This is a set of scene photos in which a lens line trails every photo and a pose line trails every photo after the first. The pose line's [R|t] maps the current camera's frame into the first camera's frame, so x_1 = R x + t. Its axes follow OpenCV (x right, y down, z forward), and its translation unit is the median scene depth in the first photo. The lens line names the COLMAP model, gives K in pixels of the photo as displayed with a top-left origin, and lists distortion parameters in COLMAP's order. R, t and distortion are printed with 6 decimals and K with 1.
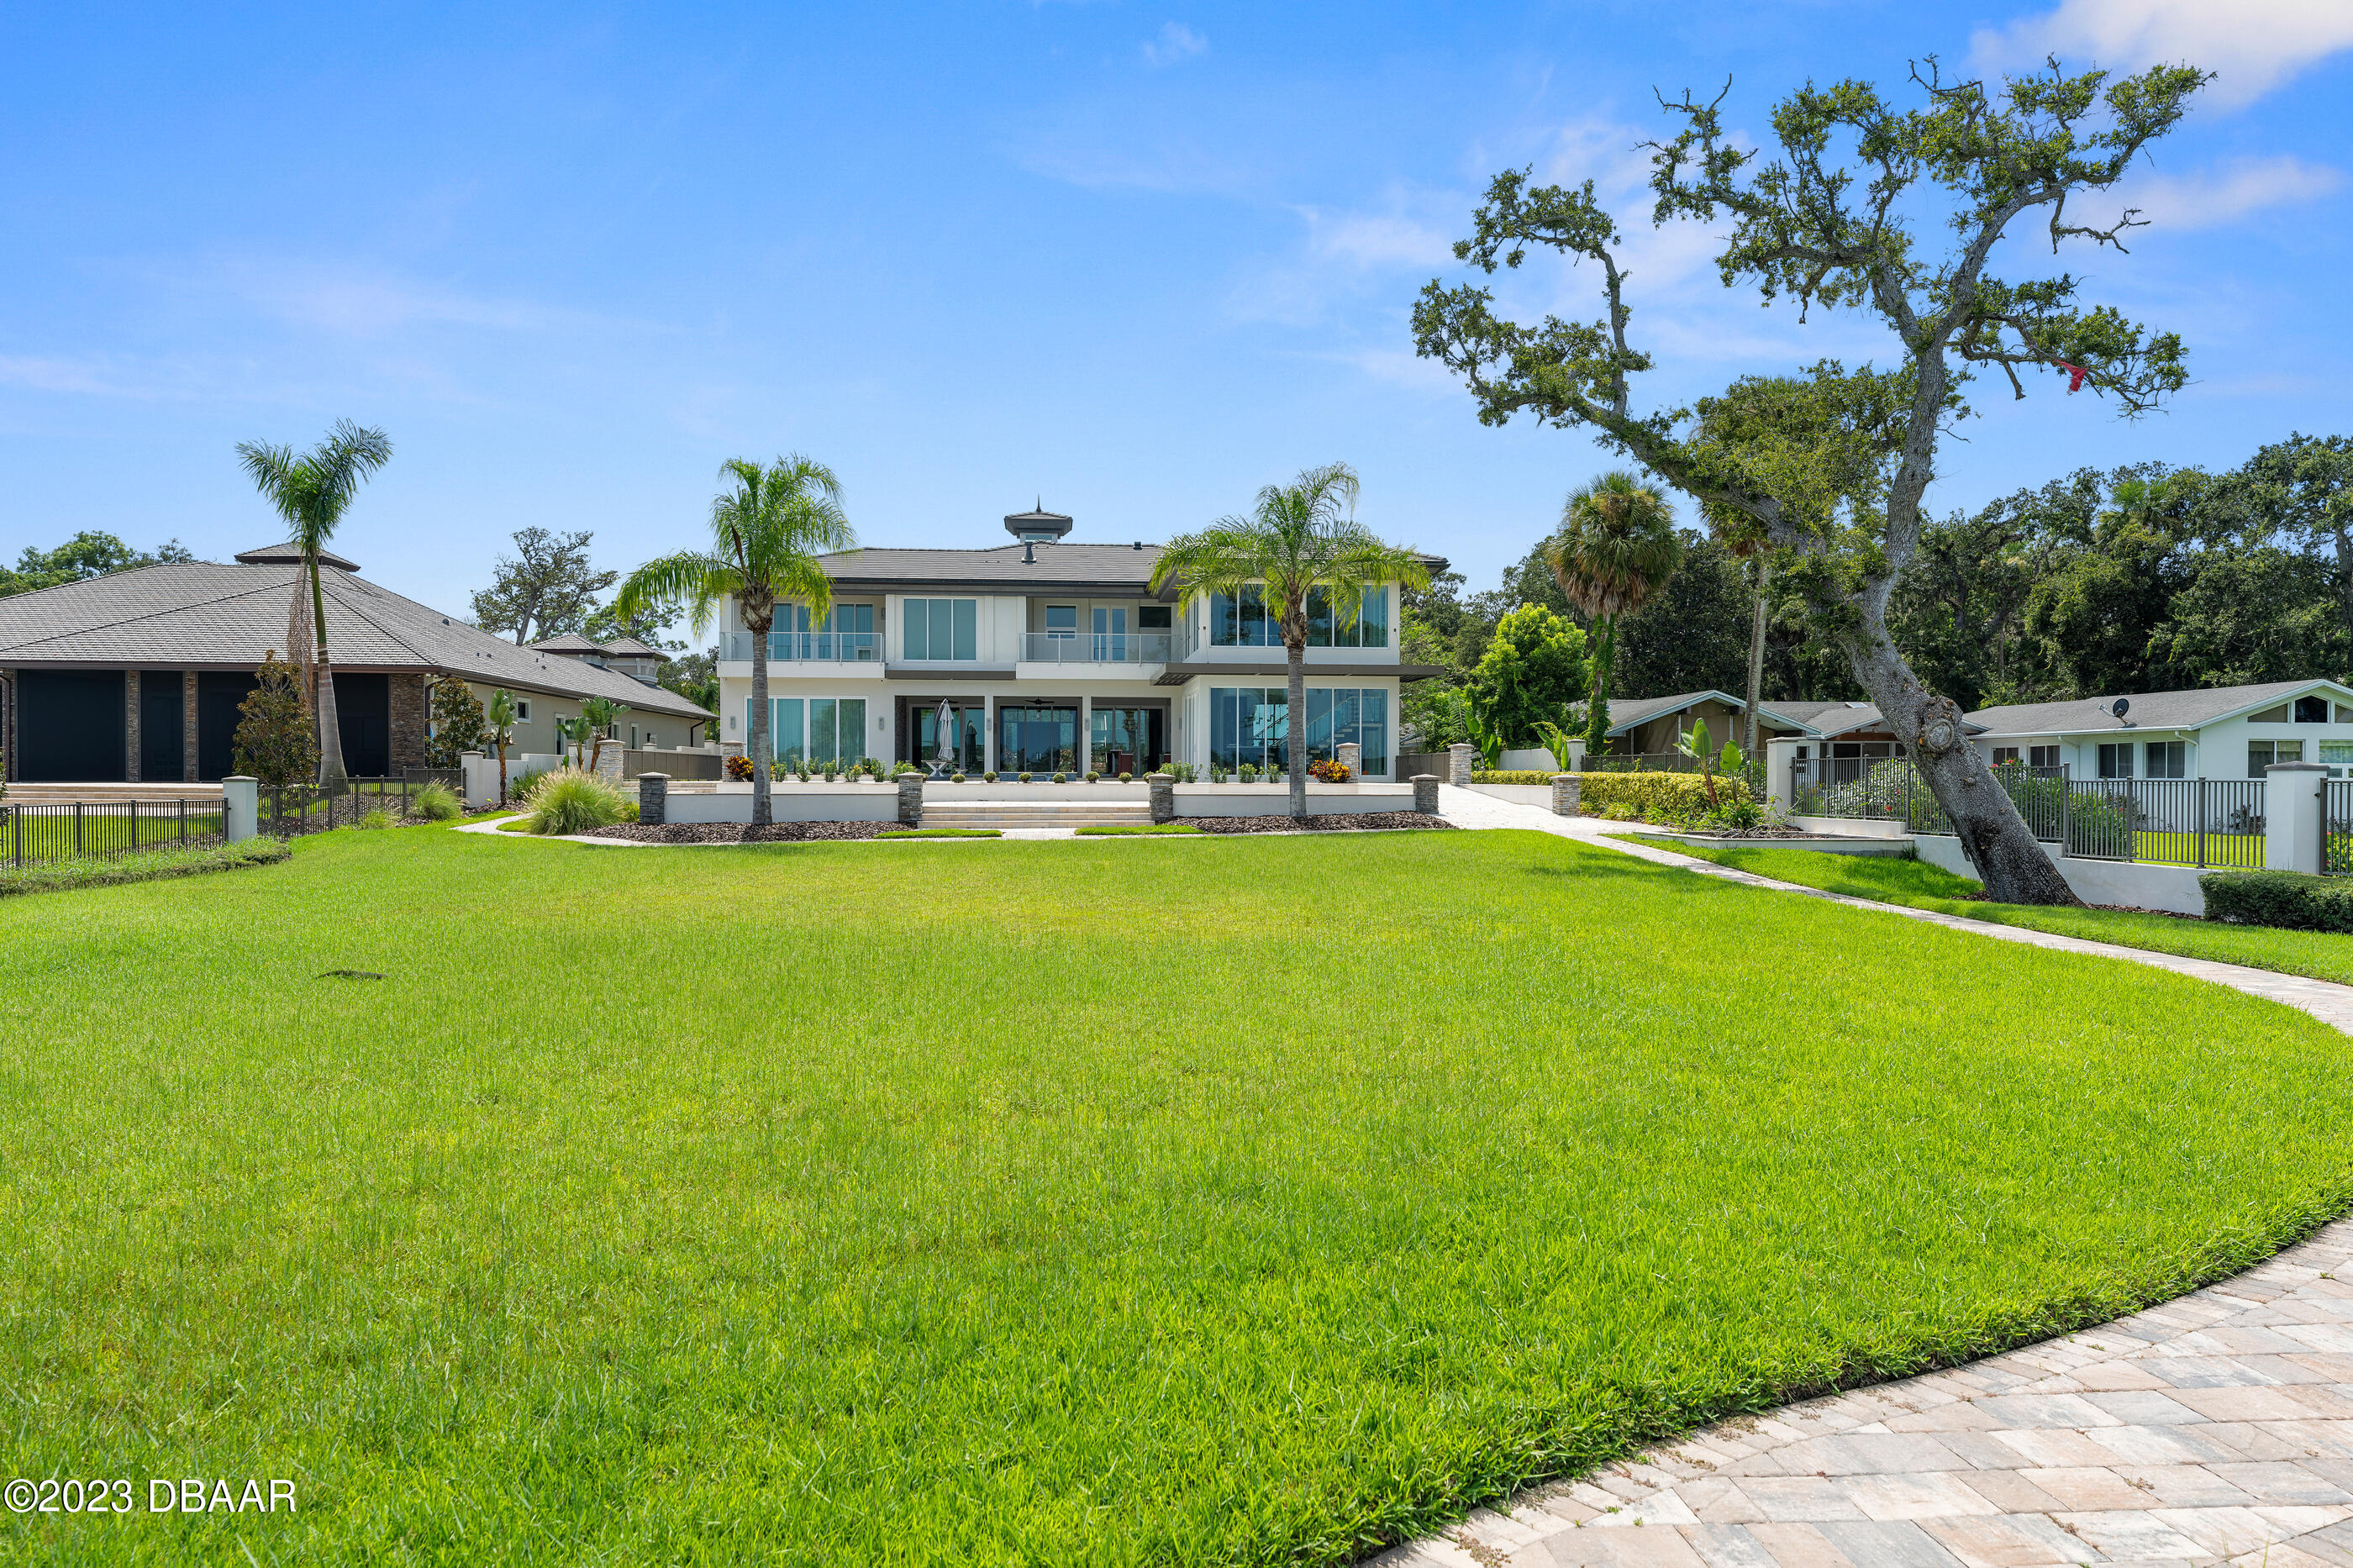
lens RADIAL K [[1586.9, 0, 1176.5], [0, 1586.9, 784.0], [0, 0, 1]] dist [0.000985, 0.002287]
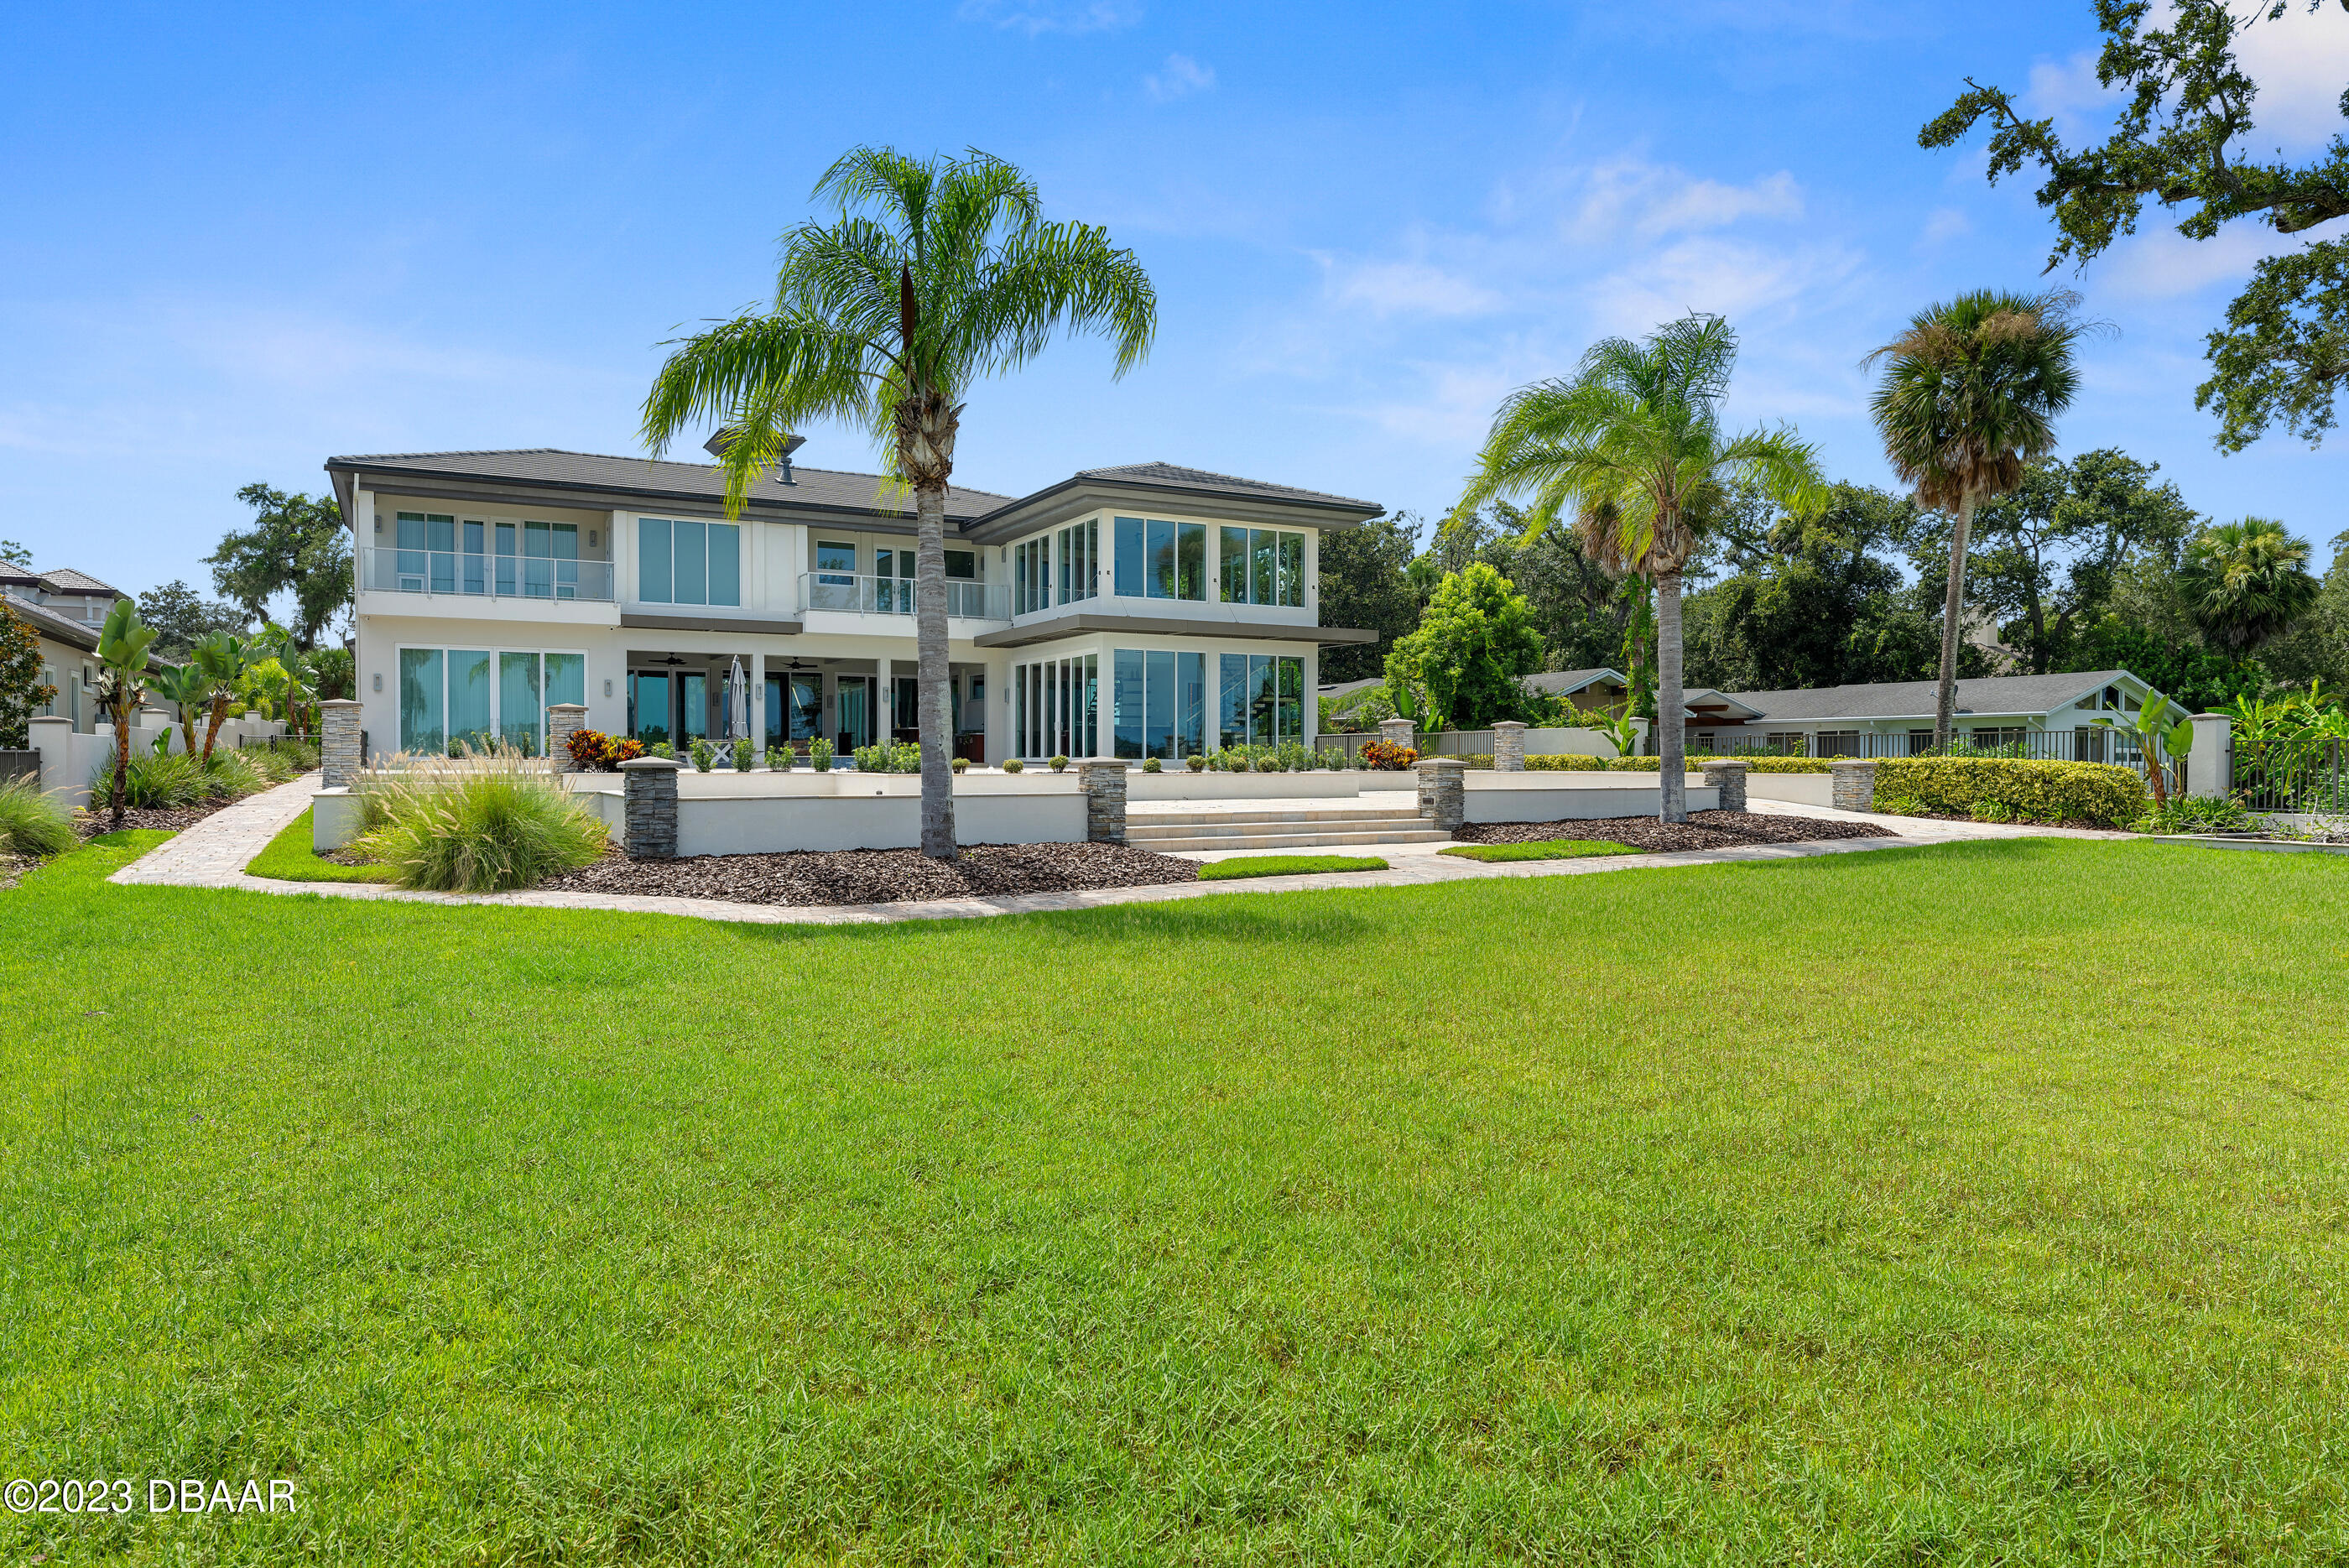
lens RADIAL K [[1444.2, 0, 1167.4], [0, 1444.2, 743.7], [0, 0, 1]] dist [-0.000228, 0.000343]
pose [[0.919079, 0.003828, 0.394054, -0.210205], [0.002760, 0.999866, -0.016150, -0.001985], [-0.394063, 0.015930, 0.918945, 0.299658]]
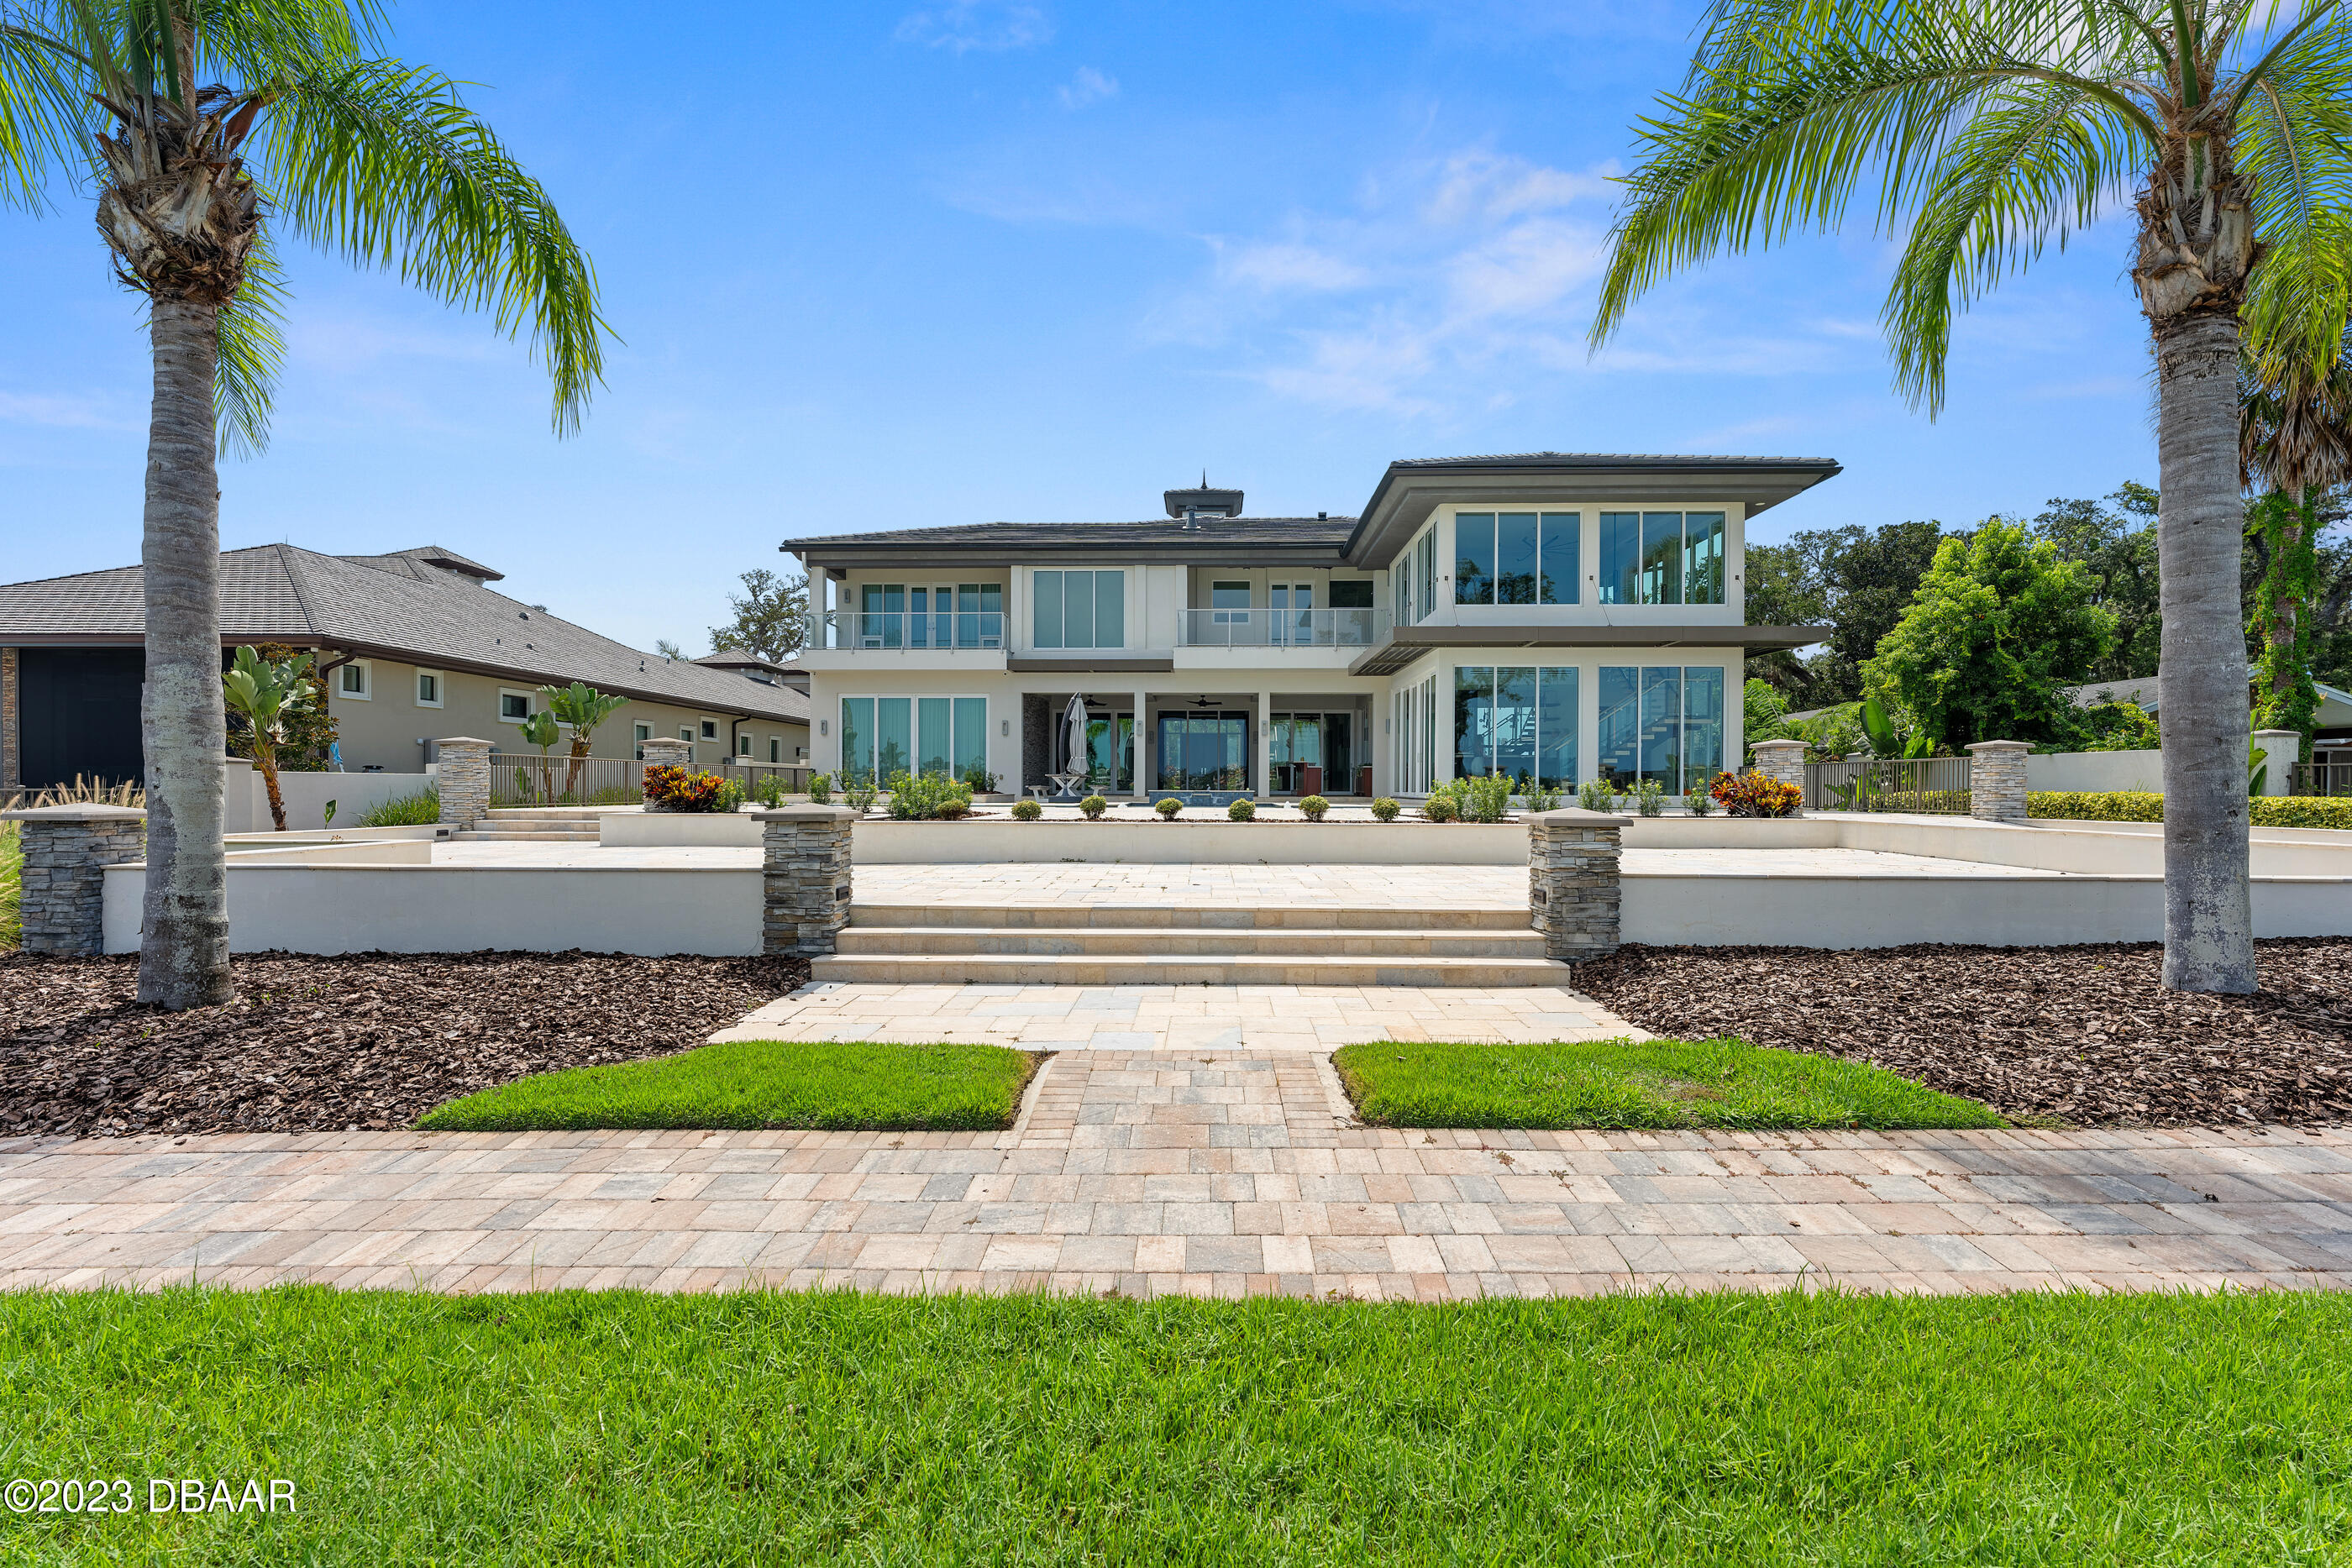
lens RADIAL K [[1092.0, 0, 1142.6], [0, 1092.0, 818.8], [0, 0, 1]] dist [-0.040312, 0.021293]
pose [[0.989586, 0.005379, -0.143841, -0.038586], [-0.001946, 0.999710, 0.023992, -0.005910], [0.143928, -0.023462, 0.989310, 0.465127]]
